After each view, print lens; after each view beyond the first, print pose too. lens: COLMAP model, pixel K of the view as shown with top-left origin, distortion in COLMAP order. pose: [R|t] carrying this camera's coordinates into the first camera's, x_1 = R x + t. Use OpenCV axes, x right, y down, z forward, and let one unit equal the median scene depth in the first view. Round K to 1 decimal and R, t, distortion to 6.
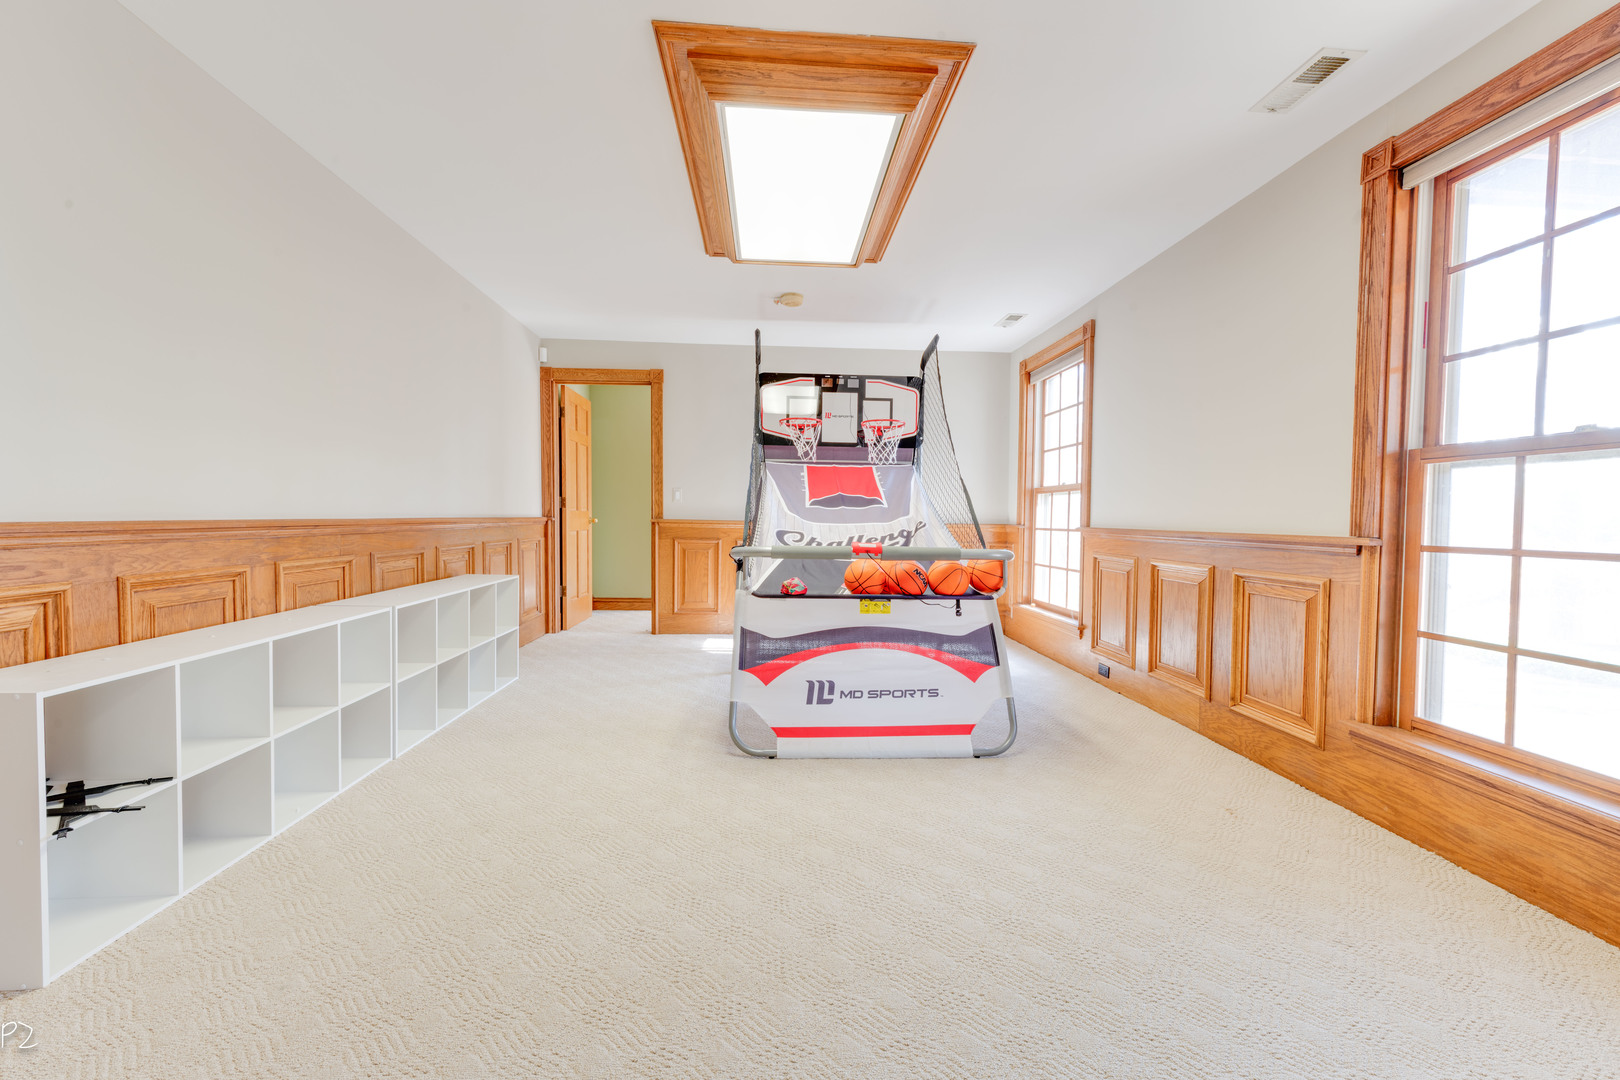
lens RADIAL K [[627.8, 0, 812.5], [0, 627.8, 540.4], [0, 0, 1]] dist [0.006673, -0.000292]
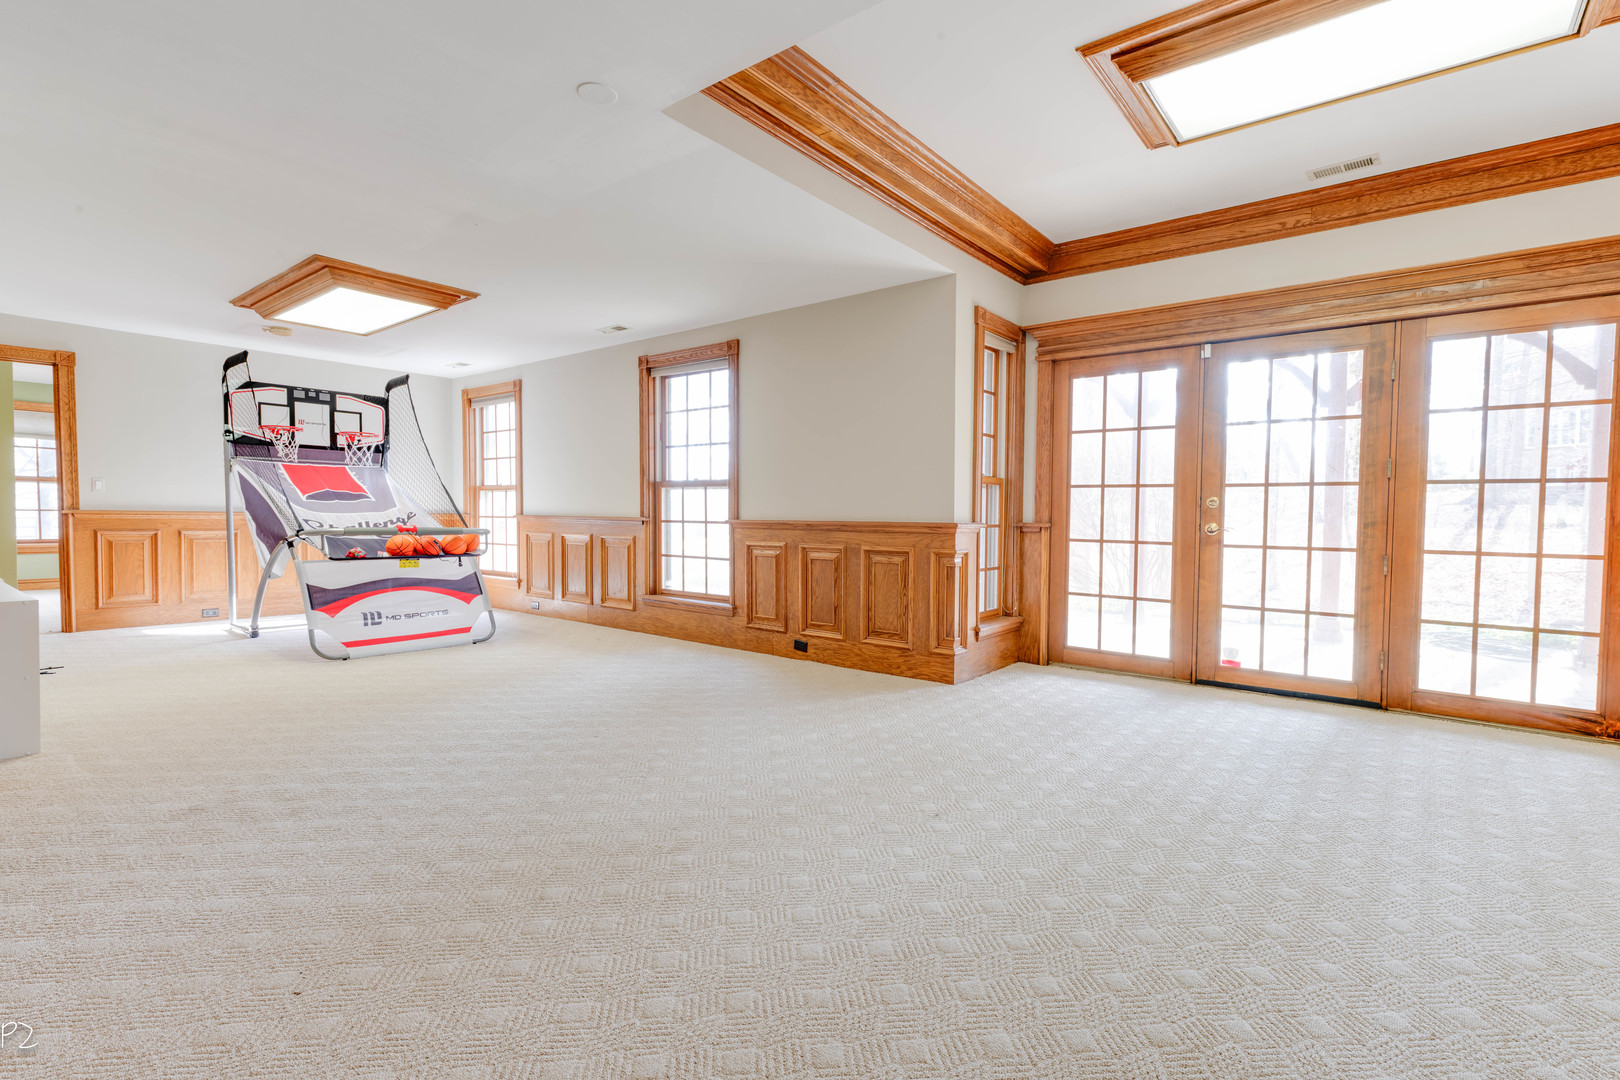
lens RADIAL K [[750.3, 0, 820.6], [0, 750.3, 537.9], [0, 0, 1]] dist [0.012416, -0.000713]
pose [[0.672480, -0.031225, 0.739456, -0.630190], [0.026666, 0.999483, 0.017955, 0.032051], [-0.739634, 0.007644, 0.672966, -1.133367]]
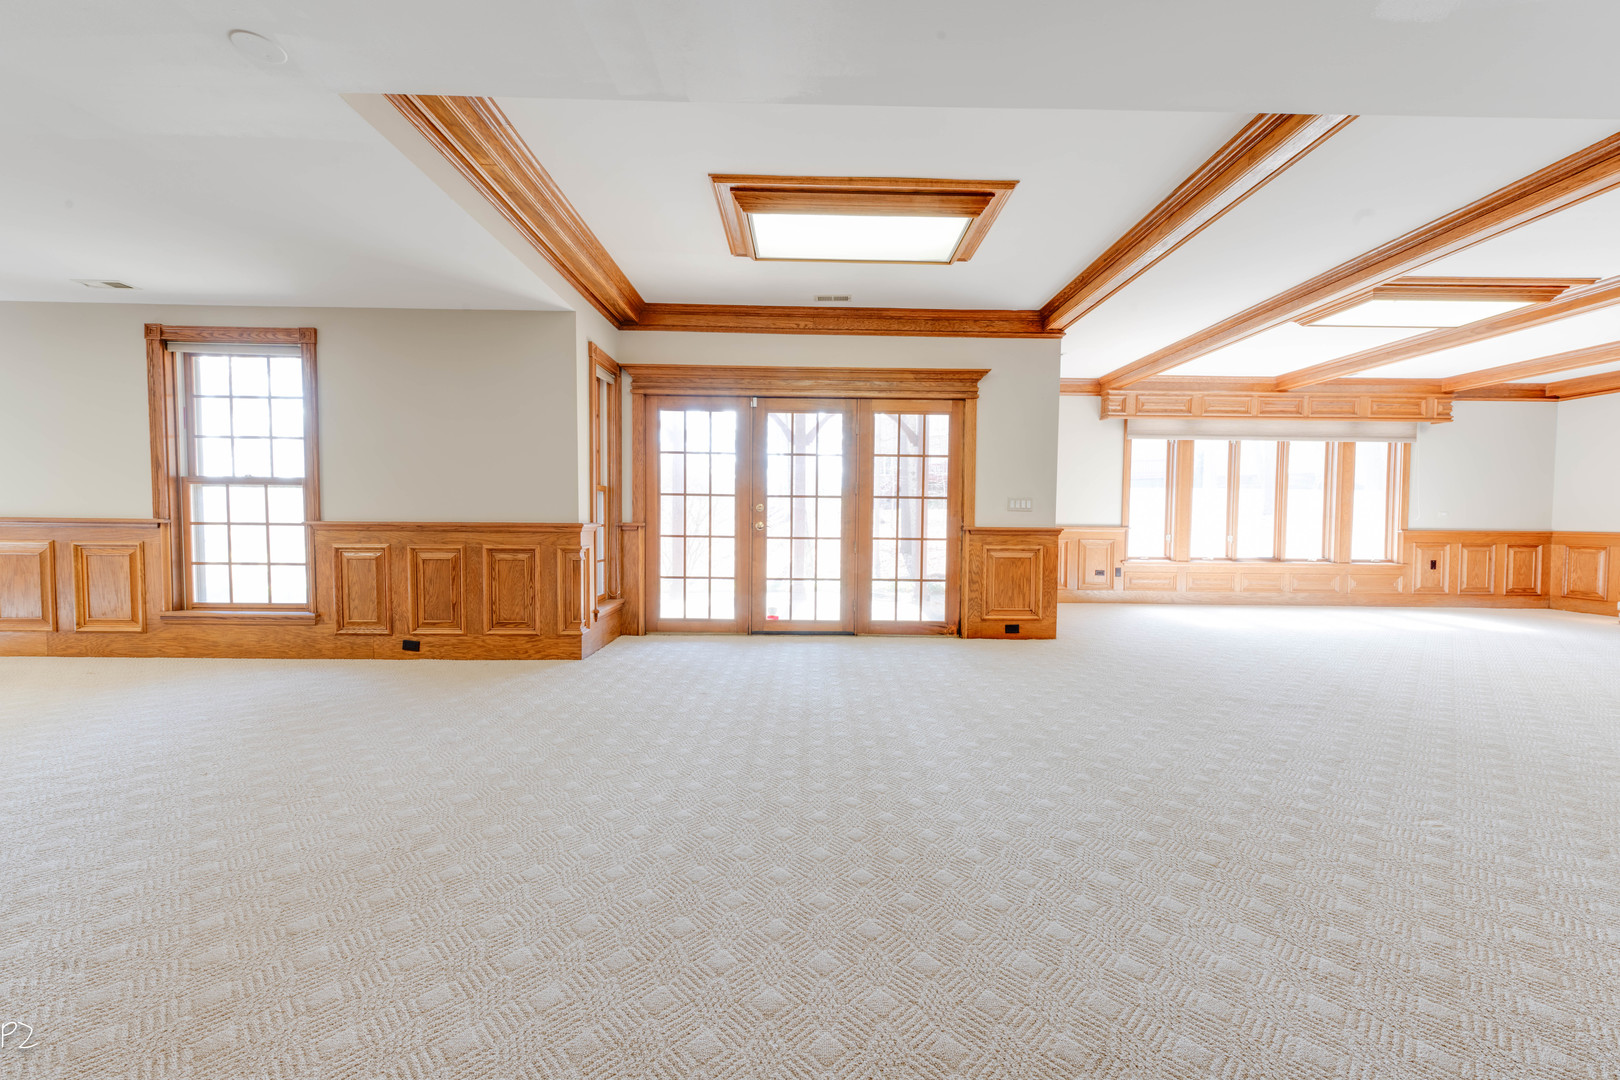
lens RADIAL K [[627.8, 0, 812.5], [0, 627.8, 540.4], [0, 0, 1]] dist [0.006673, -0.000292]
pose [[0.056849, -0.047384, 0.997258, -0.806330], [0.028011, 0.998556, 0.045849, 0.023542], [-0.997990, 0.025328, 0.058094, -0.938937]]
